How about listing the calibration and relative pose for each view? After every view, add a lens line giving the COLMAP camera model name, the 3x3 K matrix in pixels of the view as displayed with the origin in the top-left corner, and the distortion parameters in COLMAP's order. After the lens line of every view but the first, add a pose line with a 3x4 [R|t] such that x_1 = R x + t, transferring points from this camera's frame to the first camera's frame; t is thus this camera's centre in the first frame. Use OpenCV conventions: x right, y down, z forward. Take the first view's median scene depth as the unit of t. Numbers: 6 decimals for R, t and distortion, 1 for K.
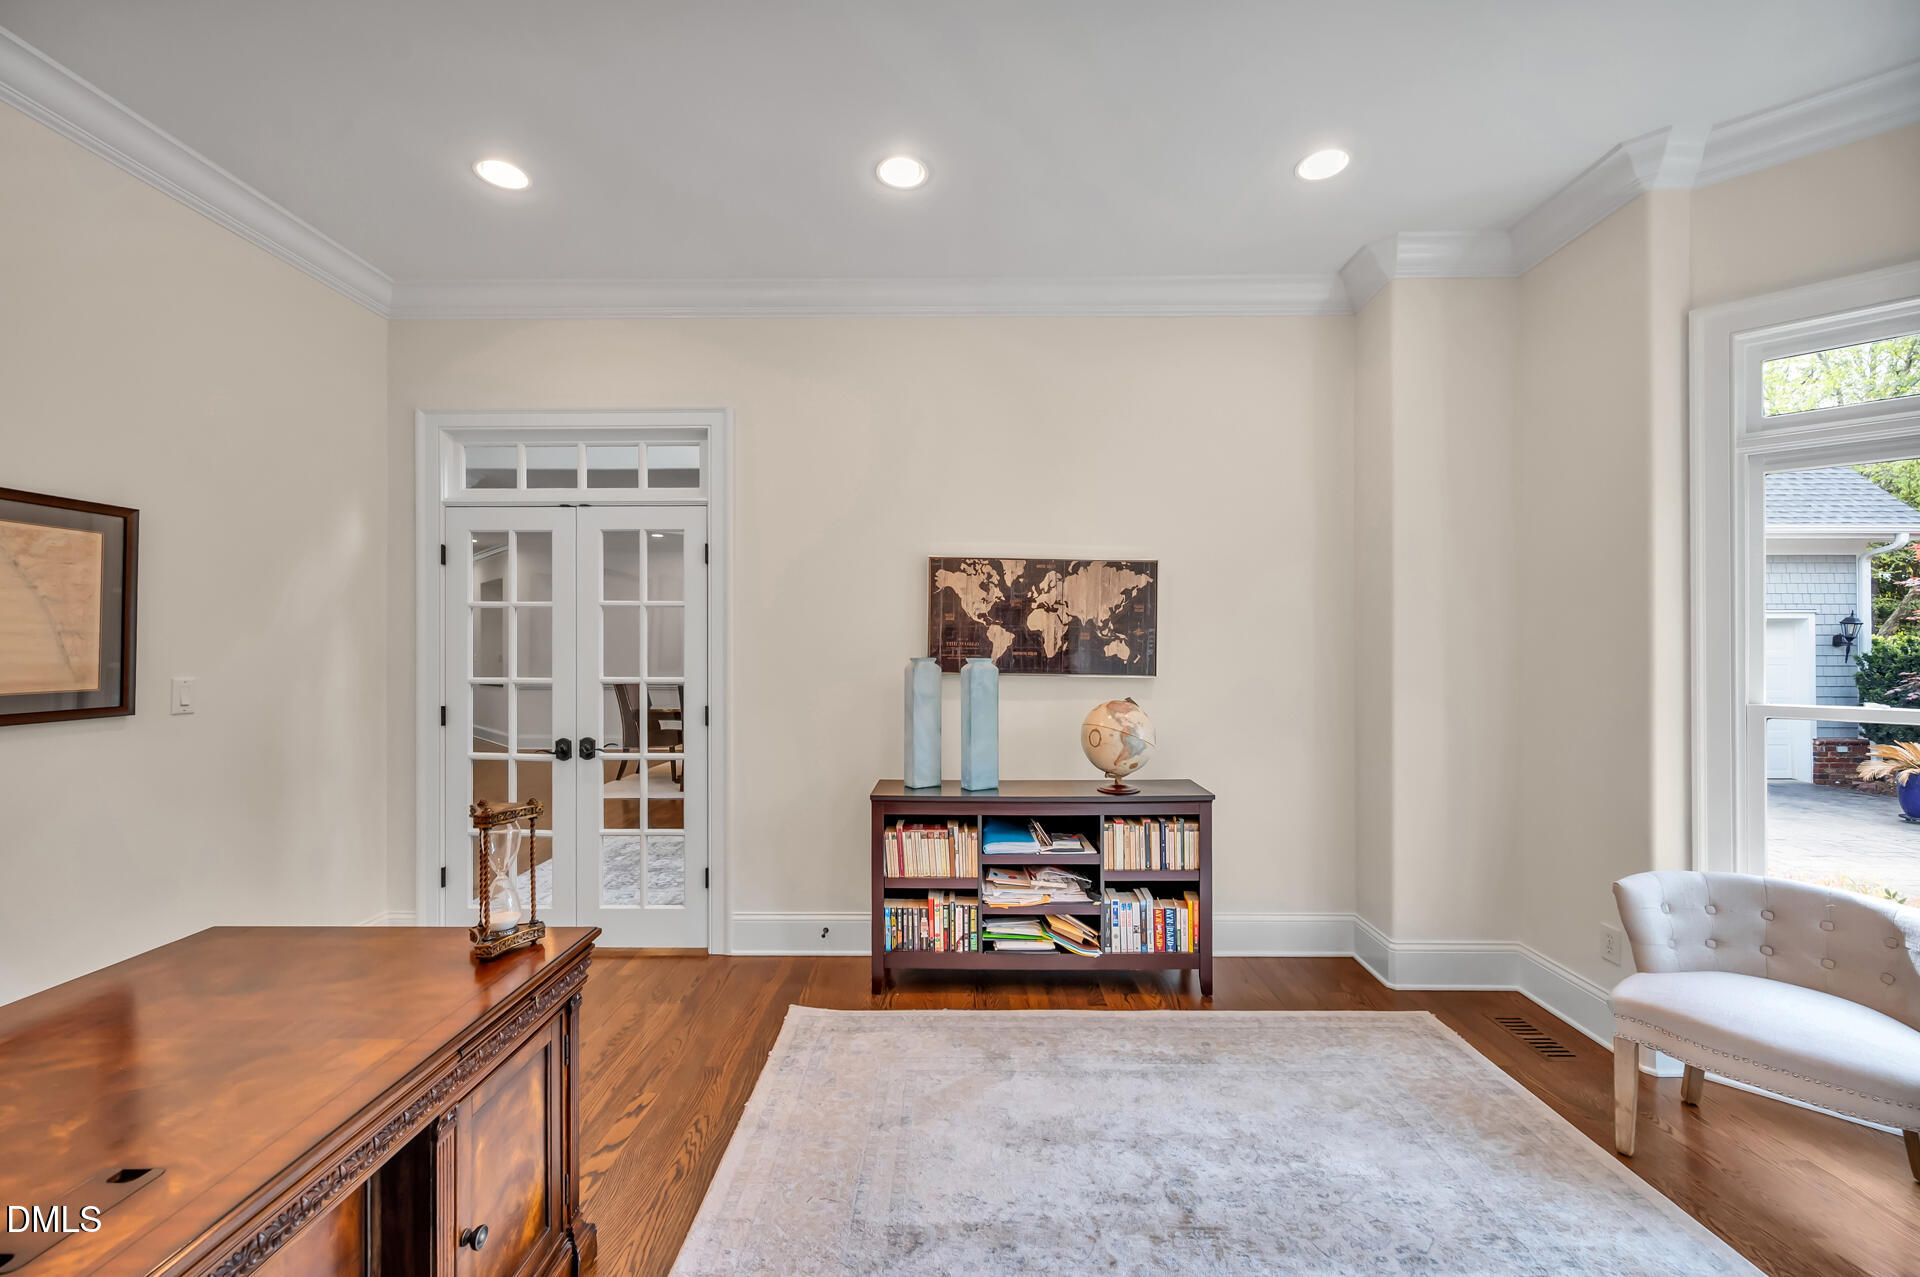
lens RADIAL K [[762.7, 0, 958.6], [0, 762.7, 639.3], [0, 0, 1]] dist [0.000792, 0.000043]
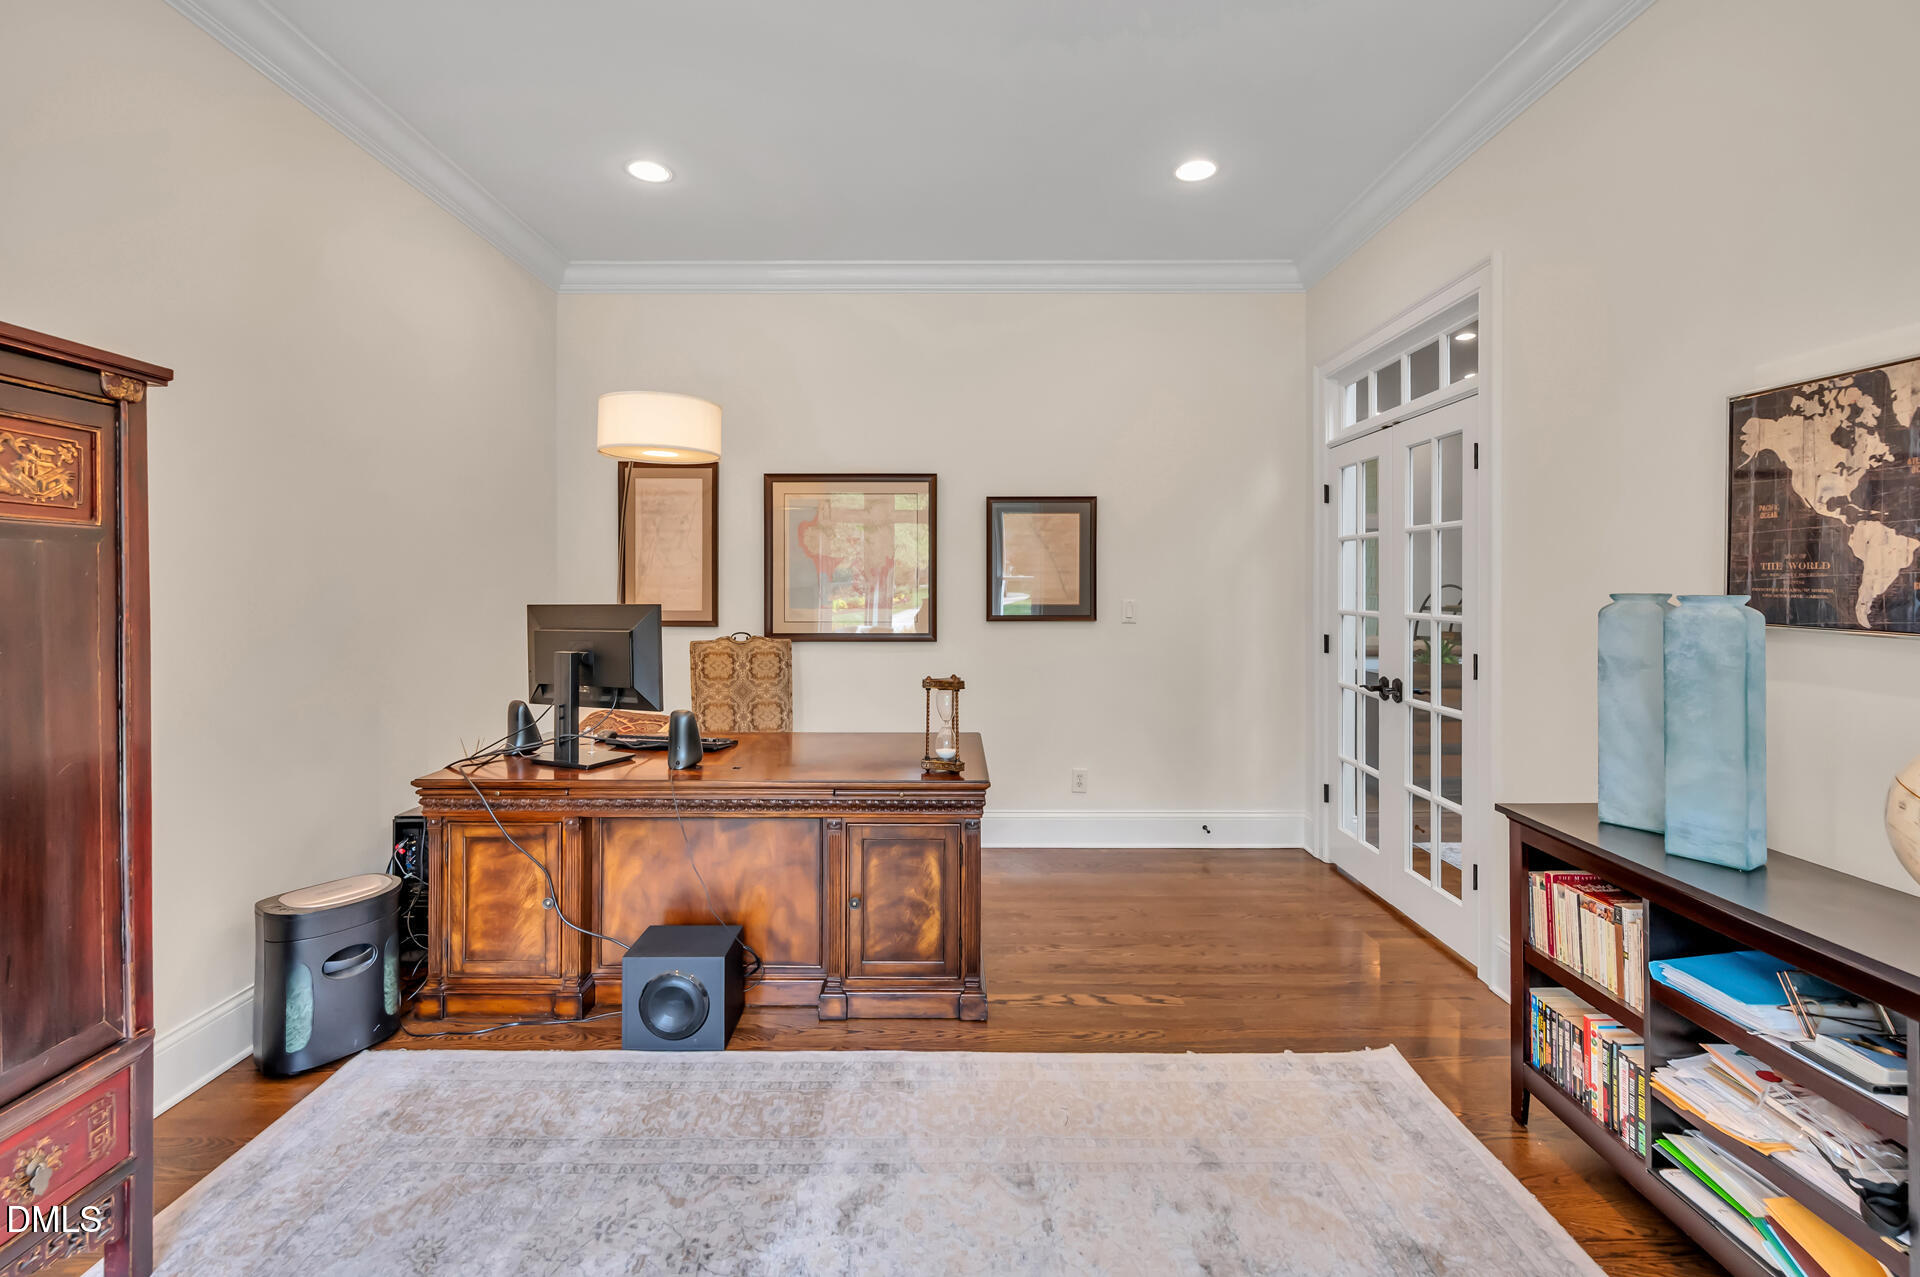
lens RADIAL K [[847.8, 0, 953.9], [0, 847.8, 587.9], [0, 0, 1]] dist [-0.002209, -0.000147]
pose [[0.007676, 0.003154, -0.999966, 0.527436], [0.007952, 0.999963, 0.003215, 0.013607], [0.999939, -0.007977, 0.007651, 0.472823]]
